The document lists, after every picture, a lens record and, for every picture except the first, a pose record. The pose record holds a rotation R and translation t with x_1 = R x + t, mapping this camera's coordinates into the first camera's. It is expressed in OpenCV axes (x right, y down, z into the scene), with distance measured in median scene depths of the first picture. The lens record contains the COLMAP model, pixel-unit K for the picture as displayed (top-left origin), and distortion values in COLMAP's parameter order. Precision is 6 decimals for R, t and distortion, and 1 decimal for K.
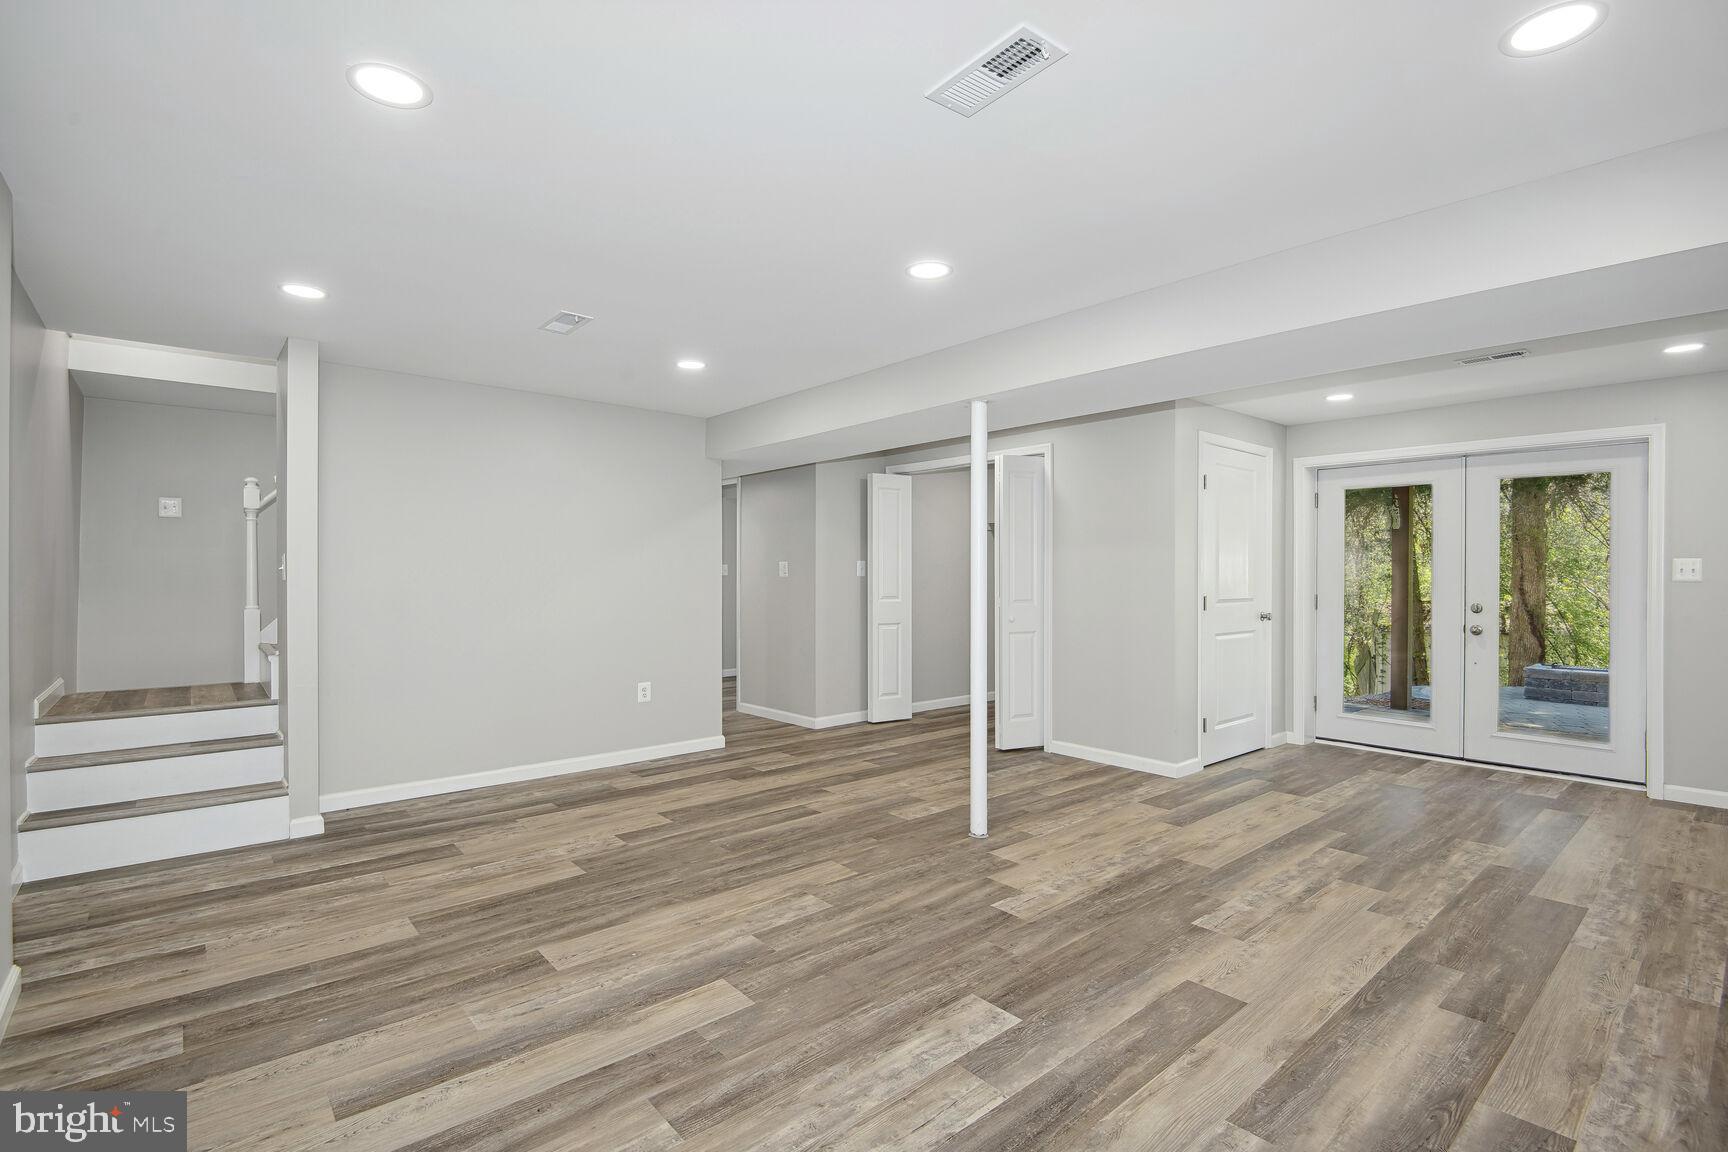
lens RADIAL K [[820.2, 0, 864.0], [0, 820.2, 576.0], [0, 0, 1]] dist [0.012594, -0.026505]
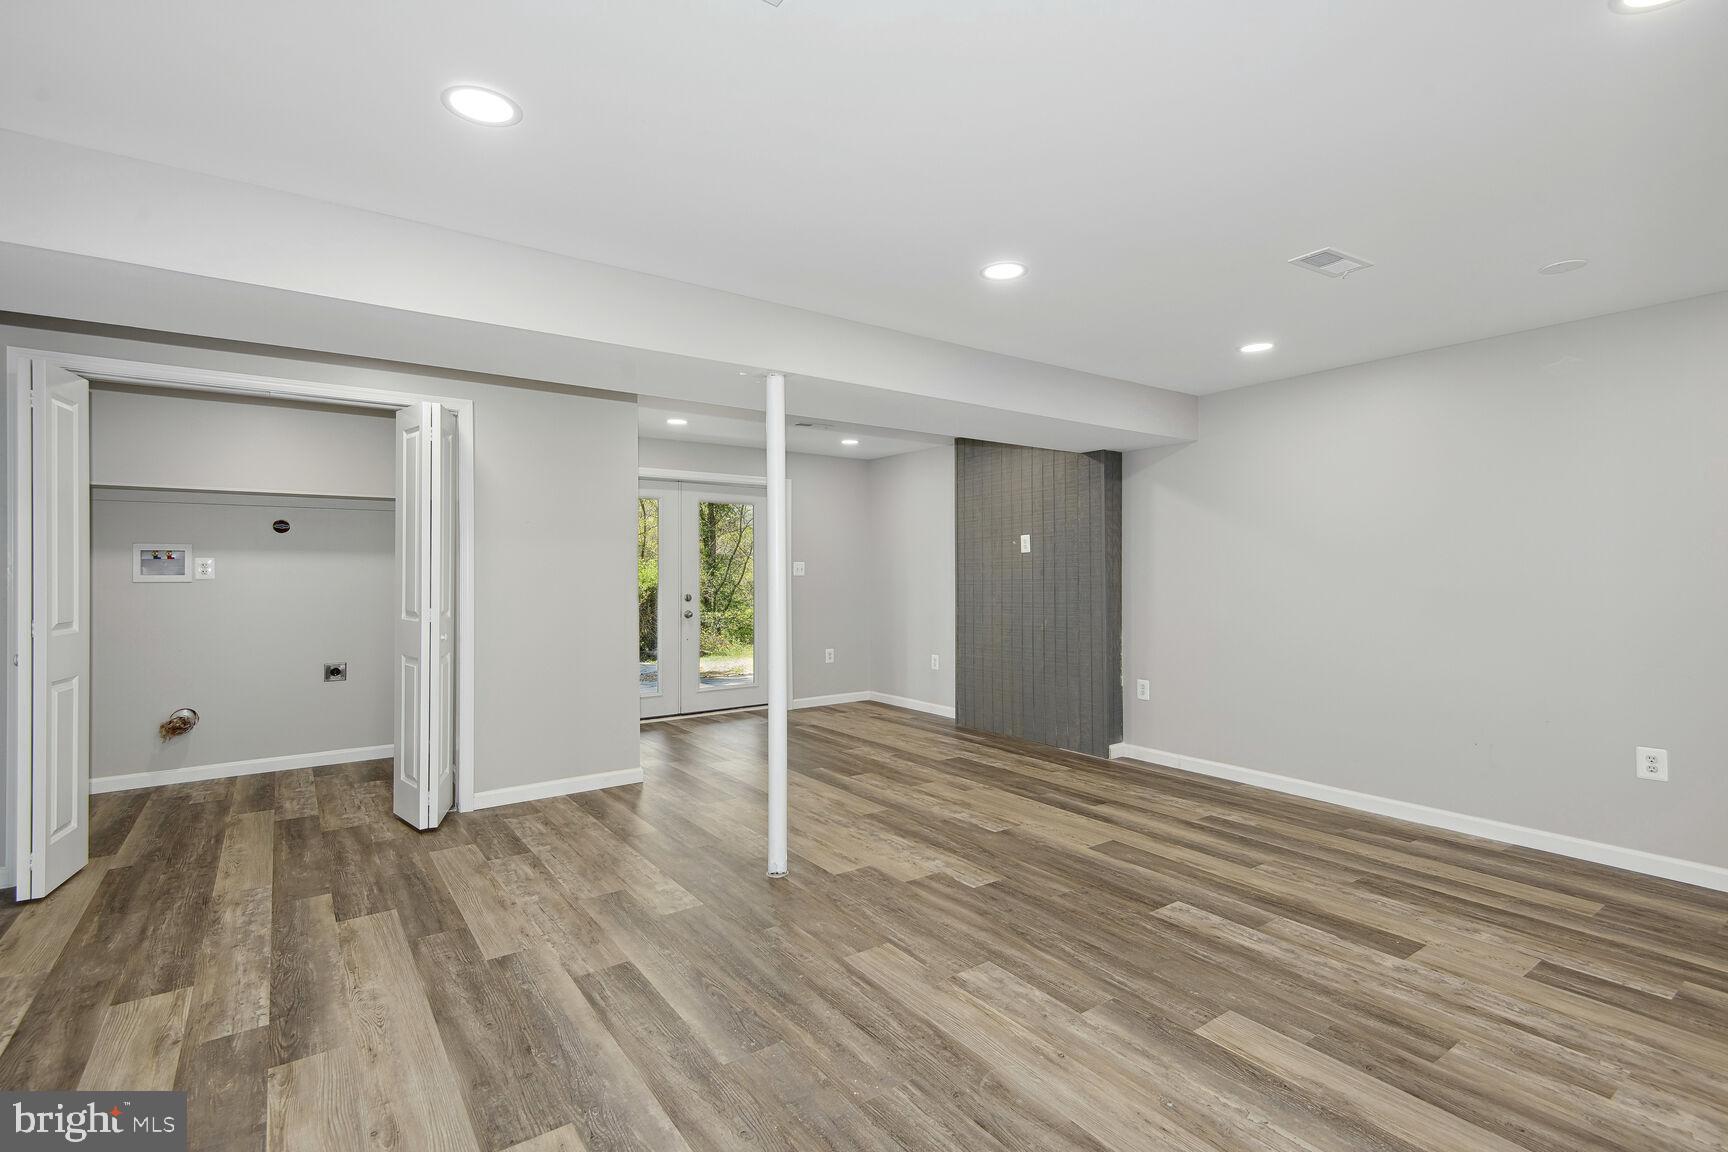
lens RADIAL K [[793.7, 0, 864.0], [0, 793.7, 576.0], [0, 0, 1]] dist [0.039057, -0.021481]
pose [[0.080305, -0.010684, 0.996713, -0.857086], [0.006927, 0.999924, 0.010160, -0.010919], [-0.996746, 0.006088, 0.080373, 1.033641]]
